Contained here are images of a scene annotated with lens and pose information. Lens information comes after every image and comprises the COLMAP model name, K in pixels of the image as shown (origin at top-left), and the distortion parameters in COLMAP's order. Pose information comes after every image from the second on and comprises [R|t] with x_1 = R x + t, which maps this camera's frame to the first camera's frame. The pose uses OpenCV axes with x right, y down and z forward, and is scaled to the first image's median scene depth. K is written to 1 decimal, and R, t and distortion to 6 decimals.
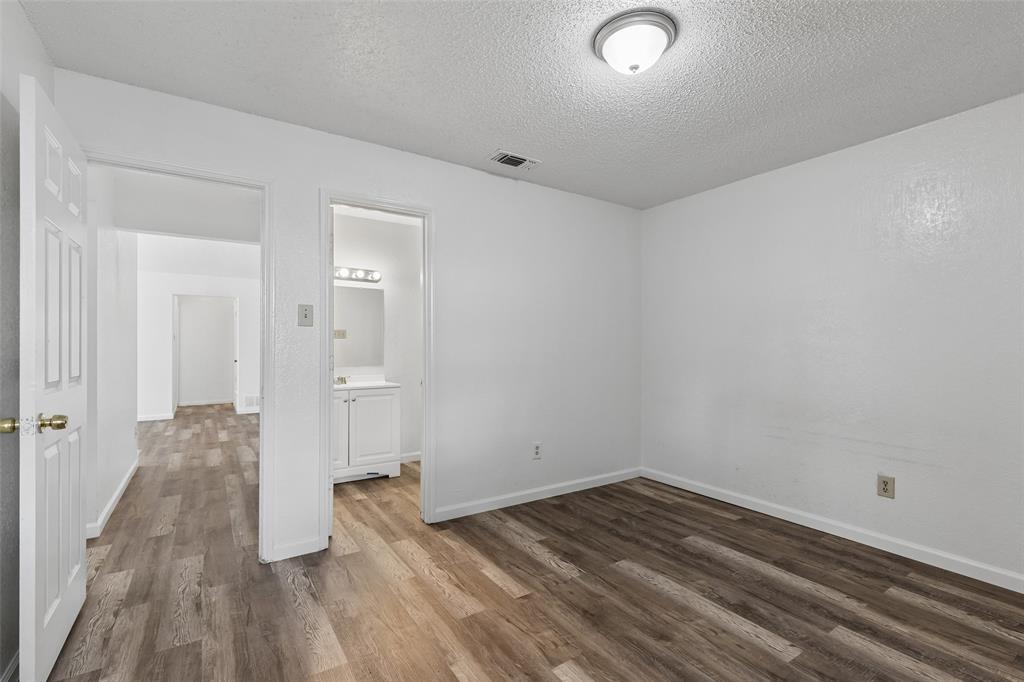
lens RADIAL K [[463.1, 0, 513.9], [0, 463.1, 339.2], [0, 0, 1]] dist [0.010994, -0.002946]
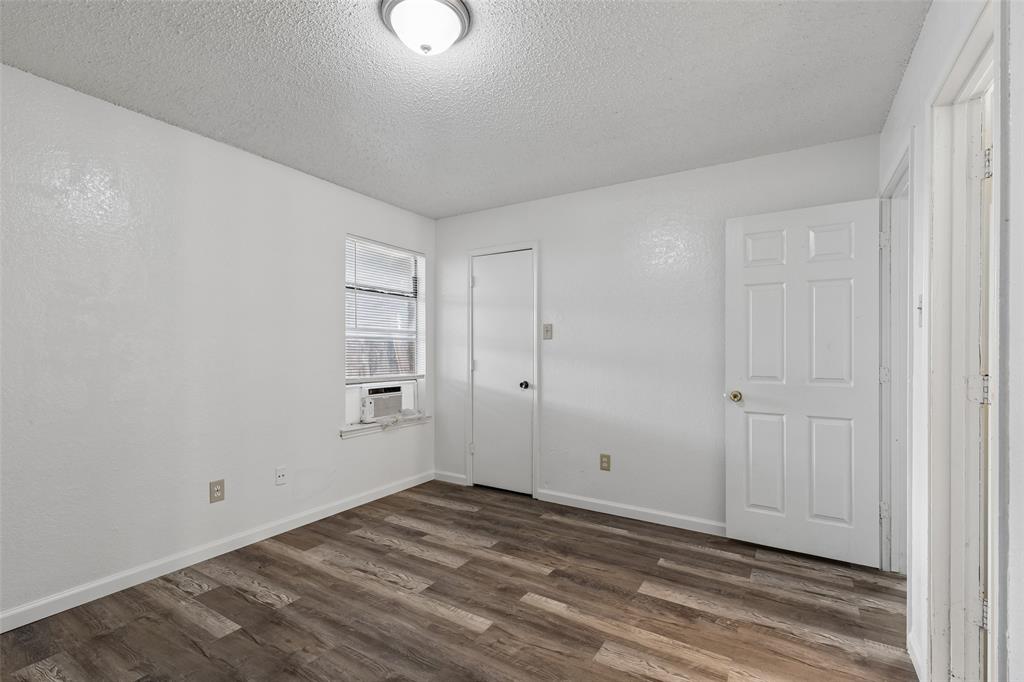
lens RADIAL K [[463.1, 0, 505.2], [0, 463.1, 347.3], [0, 0, 1]] dist [0.010994, -0.002946]
pose [[-0.914773, -0.010252, -0.403837, 0.383600], [-0.003783, 0.999852, -0.016811, 0.012576], [0.403950, -0.013851, -0.914676, 1.490879]]
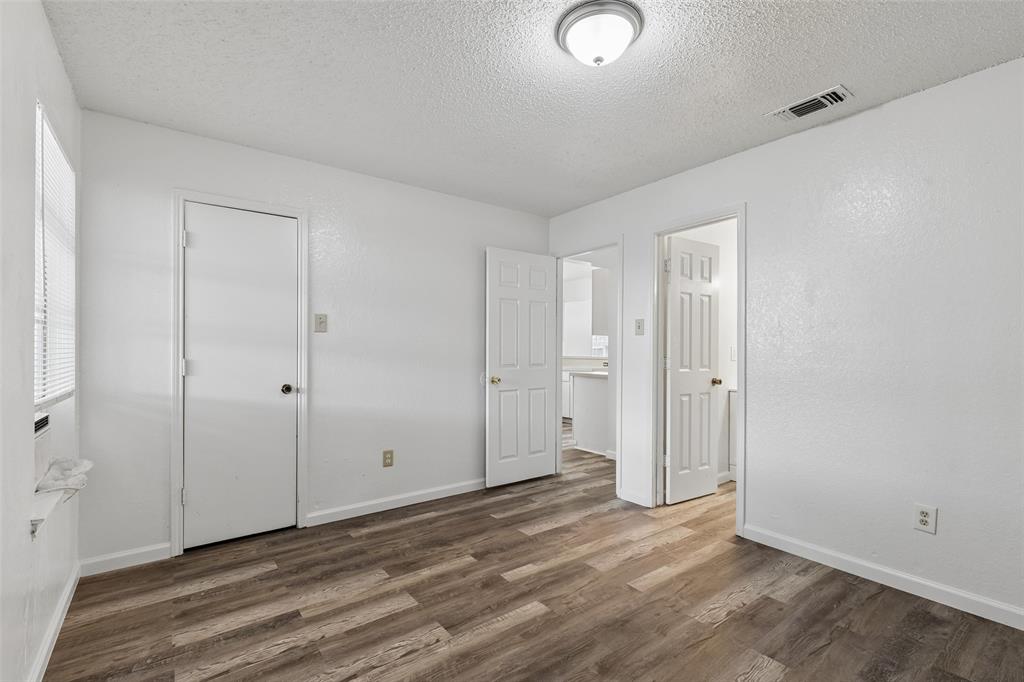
lens RADIAL K [[463.1, 0, 507.1], [0, 463.1, 348.7], [0, 0, 1]] dist [0.010994, -0.002946]
pose [[0.052586, -0.004395, -0.998607, 0.951370], [0.007799, 0.999962, -0.003990, 0.014810], [0.998586, -0.007578, 0.052618, 0.600988]]
